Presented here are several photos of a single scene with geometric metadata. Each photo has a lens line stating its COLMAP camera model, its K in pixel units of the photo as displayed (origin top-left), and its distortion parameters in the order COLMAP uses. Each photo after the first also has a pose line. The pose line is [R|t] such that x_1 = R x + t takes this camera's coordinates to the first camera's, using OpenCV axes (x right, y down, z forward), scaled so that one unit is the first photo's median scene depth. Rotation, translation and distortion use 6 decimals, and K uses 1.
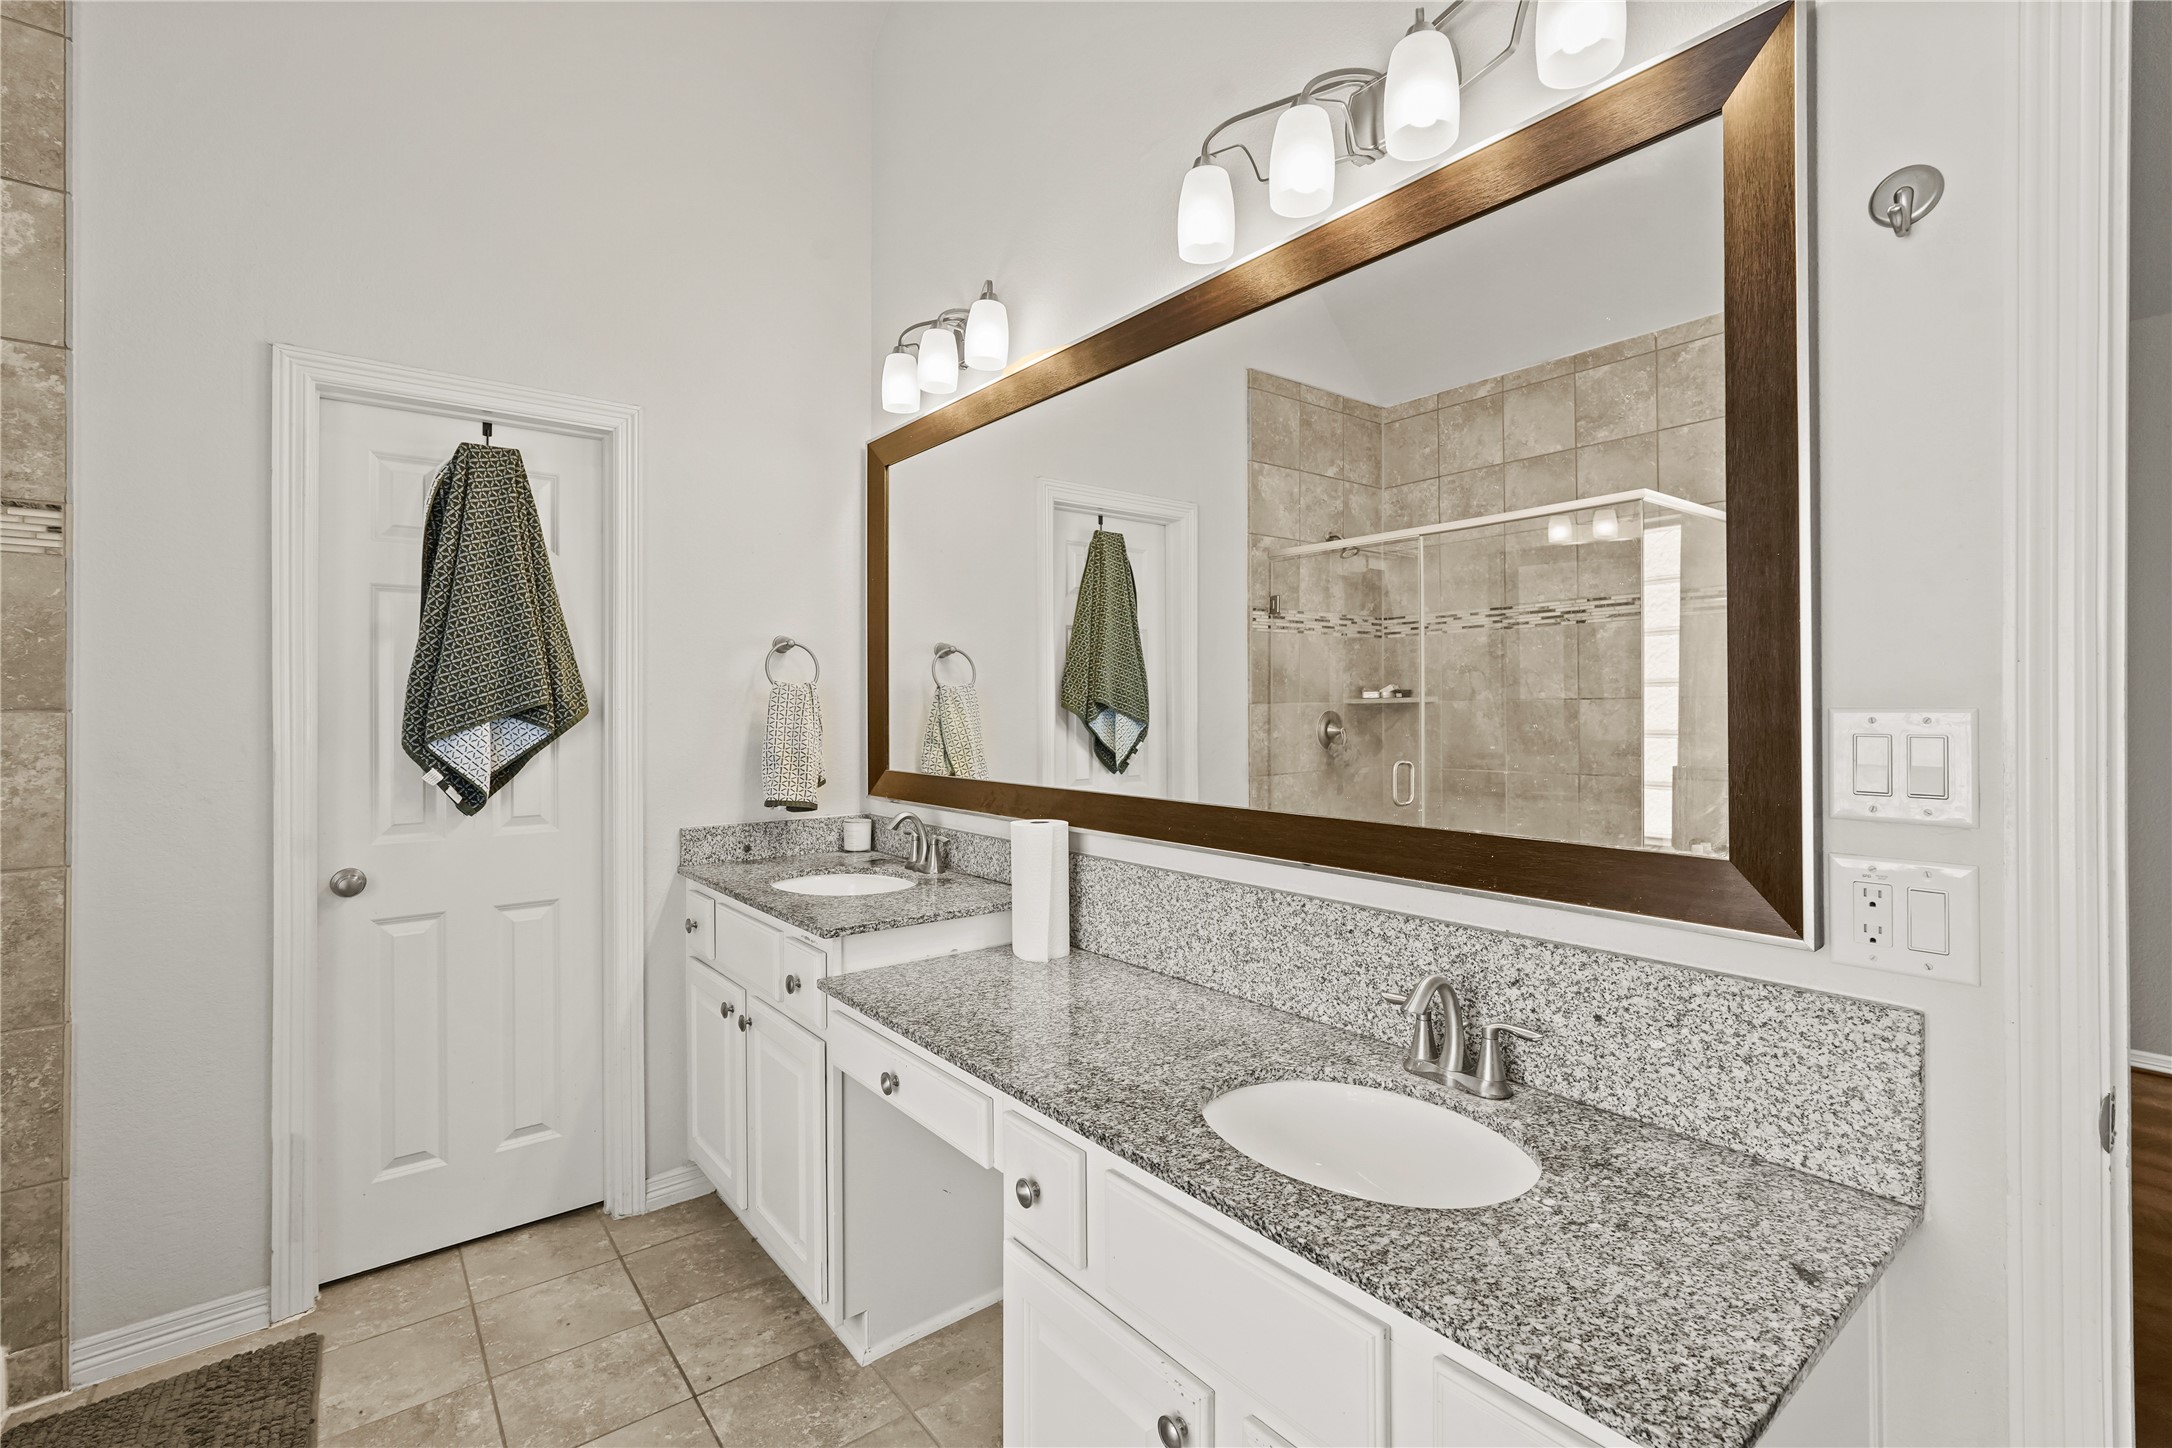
lens RADIAL K [[962.9, 0, 1106.0], [0, 962.9, 708.3], [0, 0, 1]] dist [-0.016803, 0.009215]
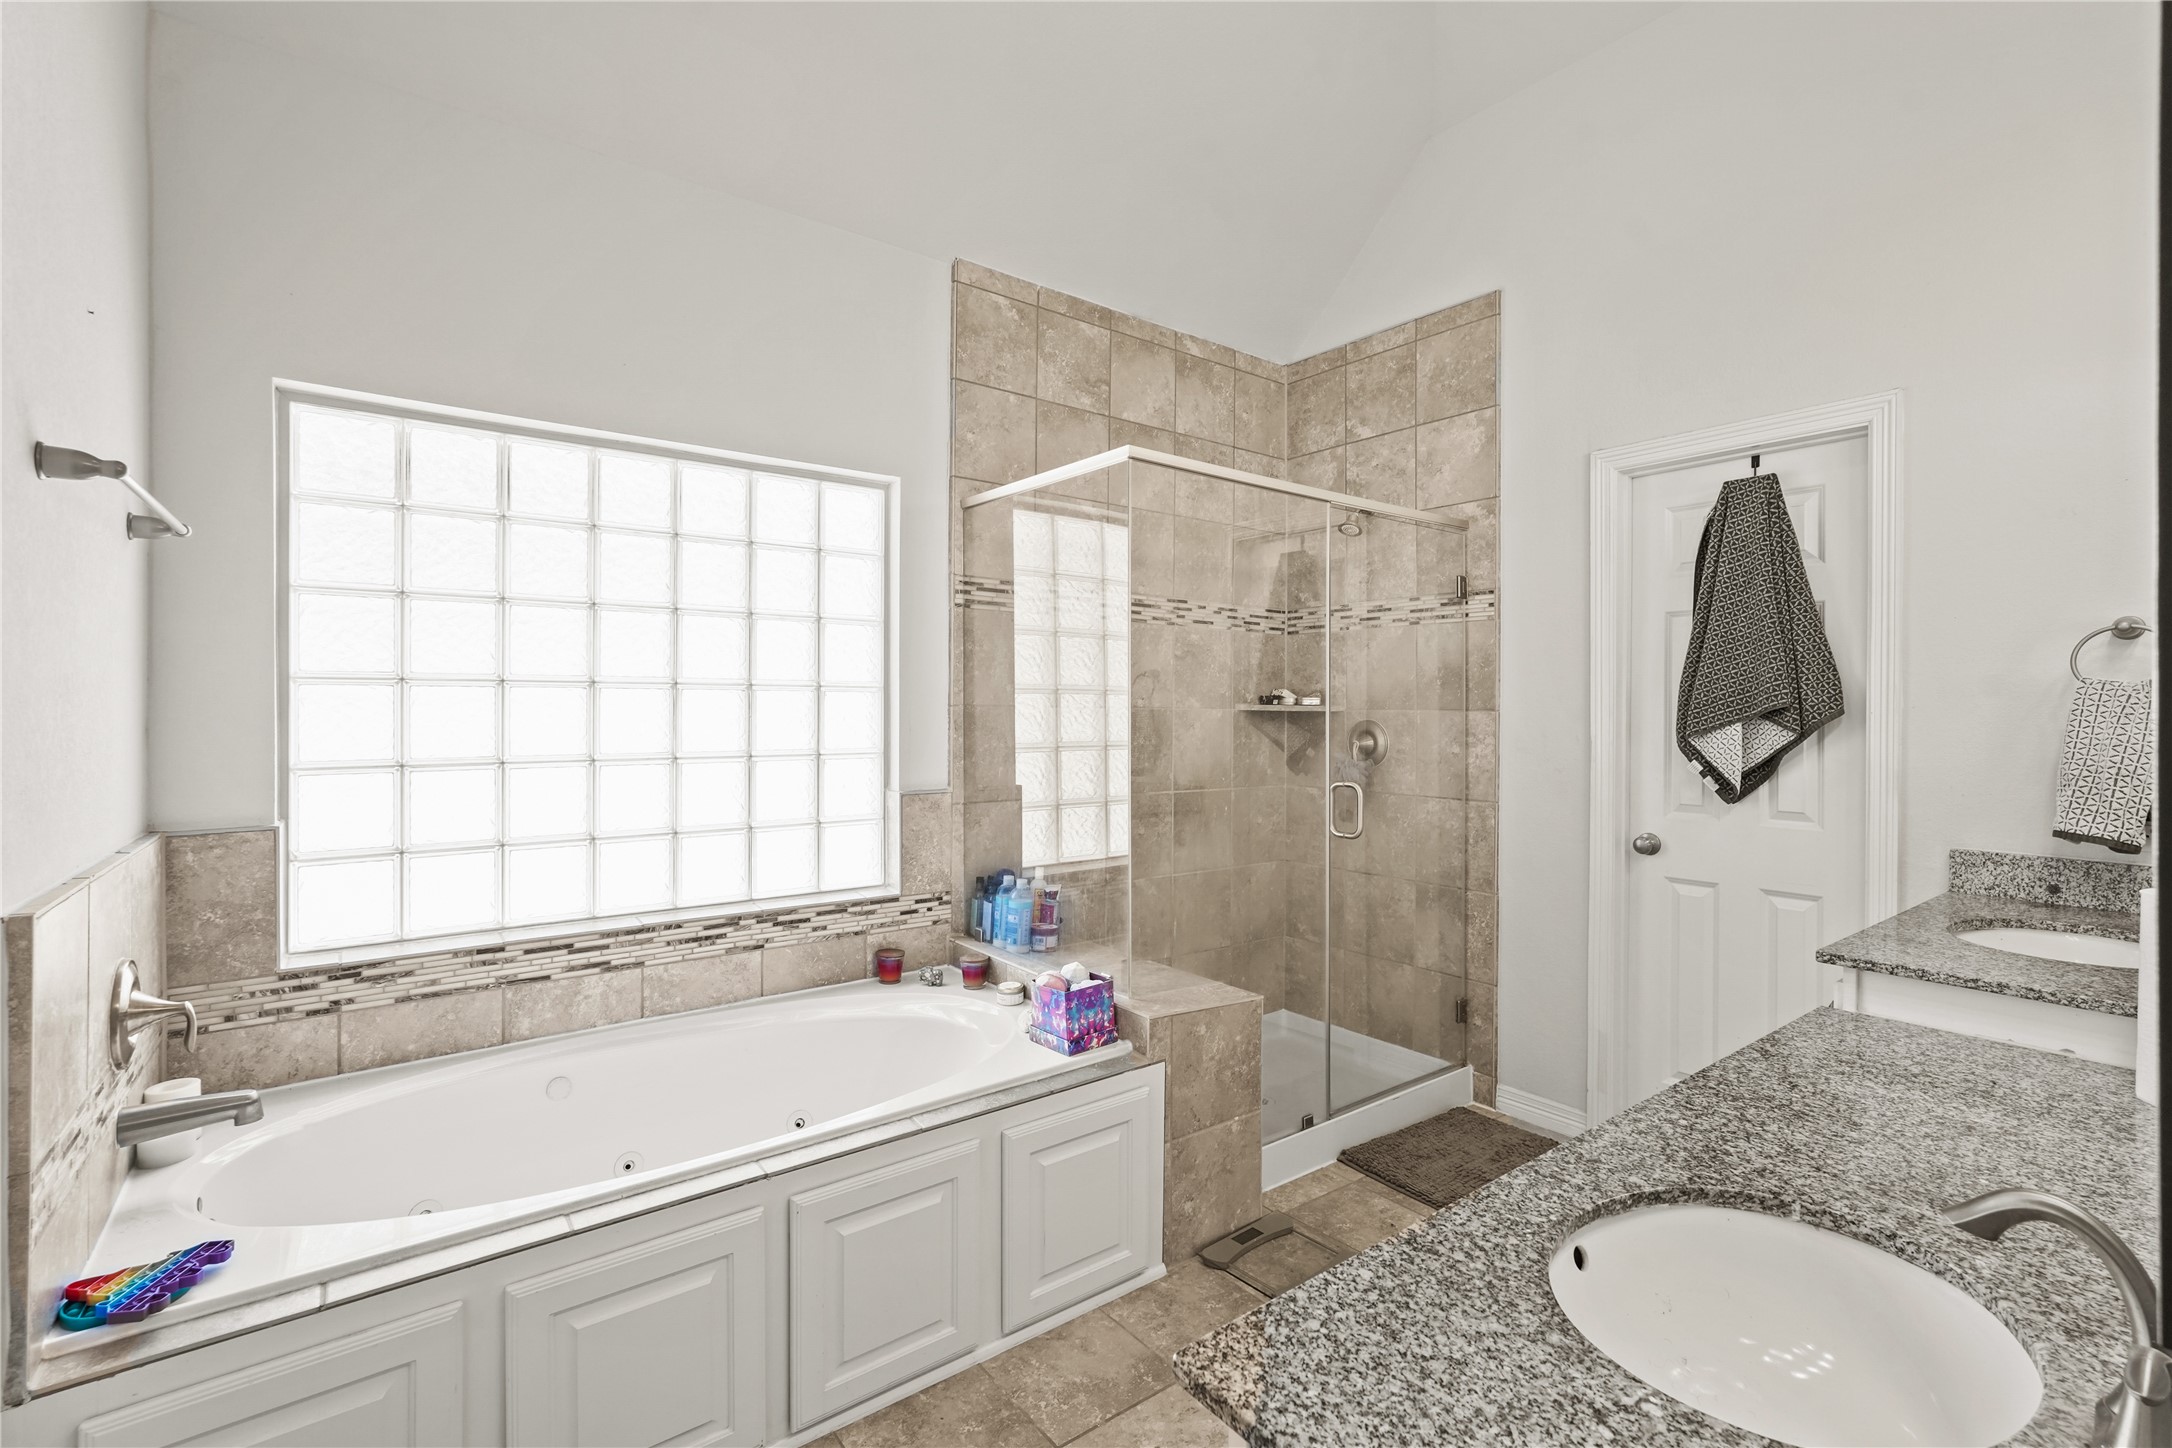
lens RADIAL K [[962.9, 0, 1094.1], [0, 962.9, 724.0], [0, 0, 1]] dist [-0.016803, 0.009215]
pose [[-0.022346, 0.017218, -0.999602, 0.529159], [-0.006204, 0.999830, 0.017361, 0.000697], [0.999731, 0.006589, -0.022235, 0.272679]]
